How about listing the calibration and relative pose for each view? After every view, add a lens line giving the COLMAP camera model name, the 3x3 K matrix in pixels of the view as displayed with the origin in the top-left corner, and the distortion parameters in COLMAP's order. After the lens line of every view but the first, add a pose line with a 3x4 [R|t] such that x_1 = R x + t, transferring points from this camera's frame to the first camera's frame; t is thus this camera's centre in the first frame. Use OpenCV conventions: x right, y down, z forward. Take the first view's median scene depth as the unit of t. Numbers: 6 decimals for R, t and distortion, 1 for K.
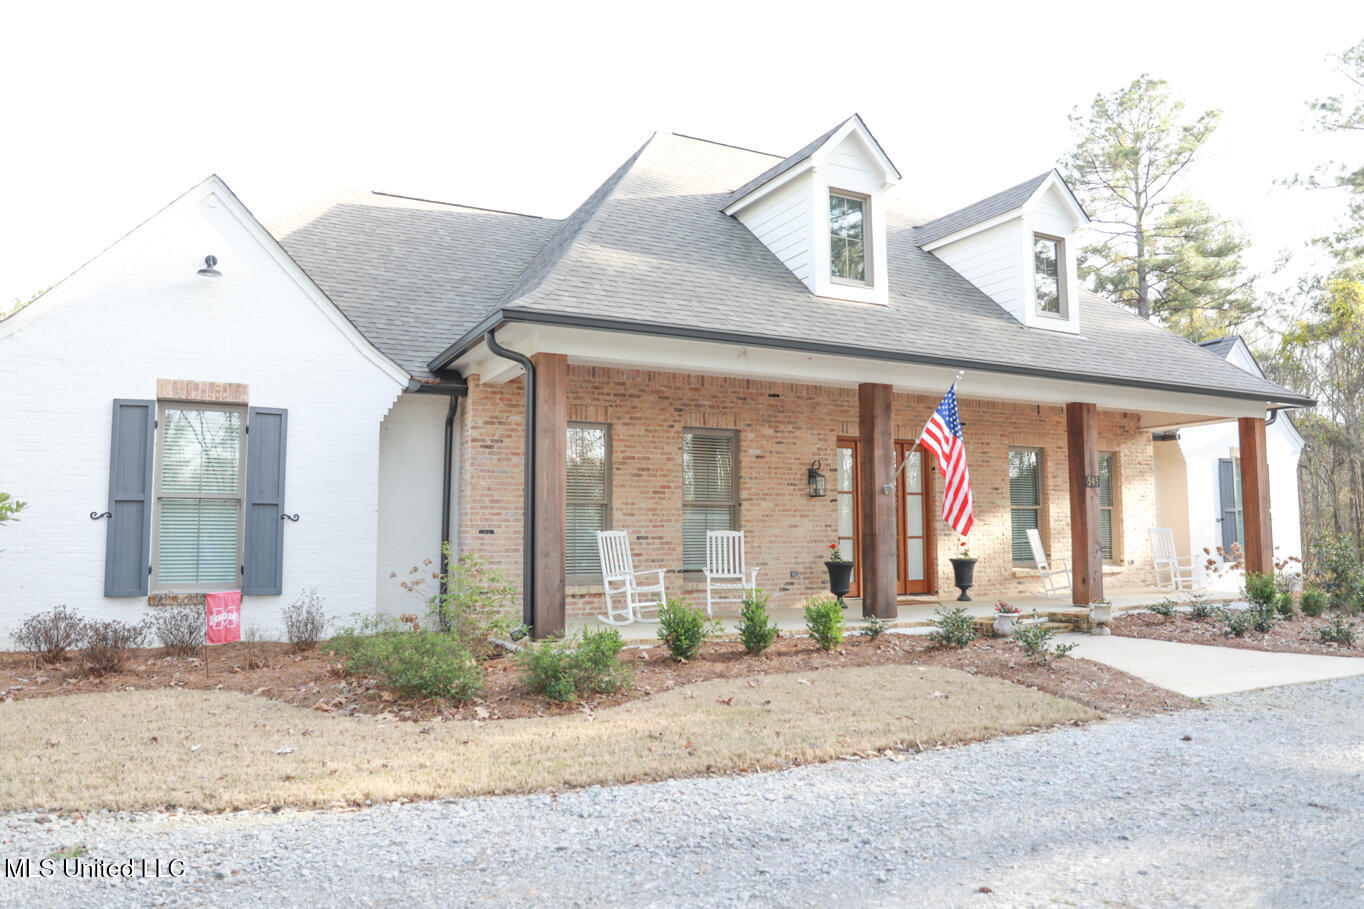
lens RADIAL K [[932.3, 0, 682.0], [0, 932.3, 454.5], [0, 0, 1]] dist [-0.108488, 0.081693]
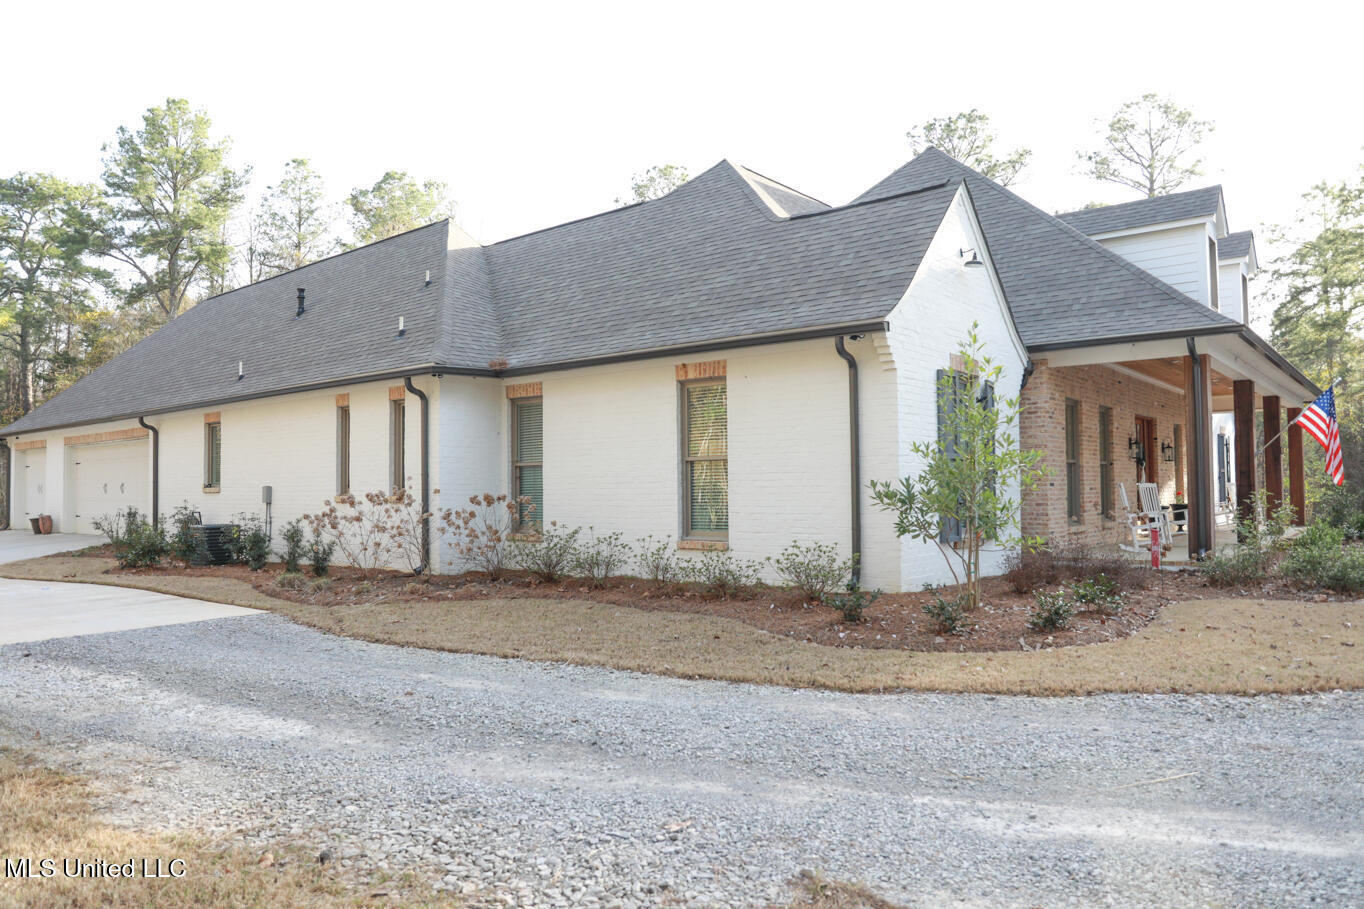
lens RADIAL K [[932.3, 0, 682.0], [0, 932.3, 454.5], [0, 0, 1]] dist [-0.108488, 0.081693]
pose [[0.919203, 0.009765, 0.393664, -1.073658], [-0.027156, 0.998885, 0.038631, 0.007273], [-0.392847, -0.046199, 0.918442, 0.043211]]
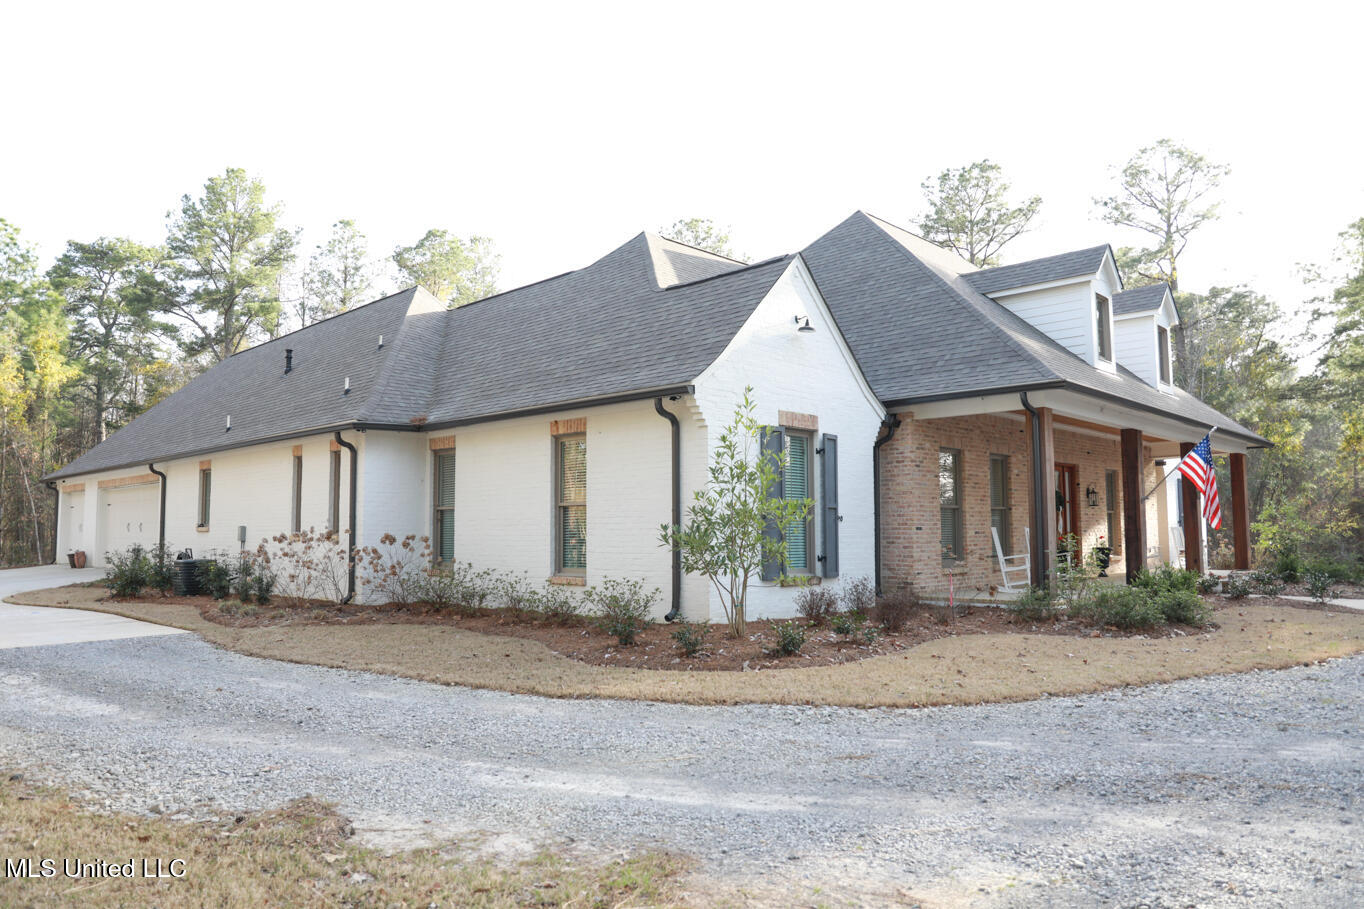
lens RADIAL K [[932.3, 0, 682.0], [0, 932.3, 454.5], [0, 0, 1]] dist [-0.108488, 0.081693]
pose [[0.946940, 0.026374, 0.320327, -0.896442], [-0.025987, 0.999647, -0.005484, -0.007826], [-0.320358, -0.003131, 0.947291, -0.160731]]
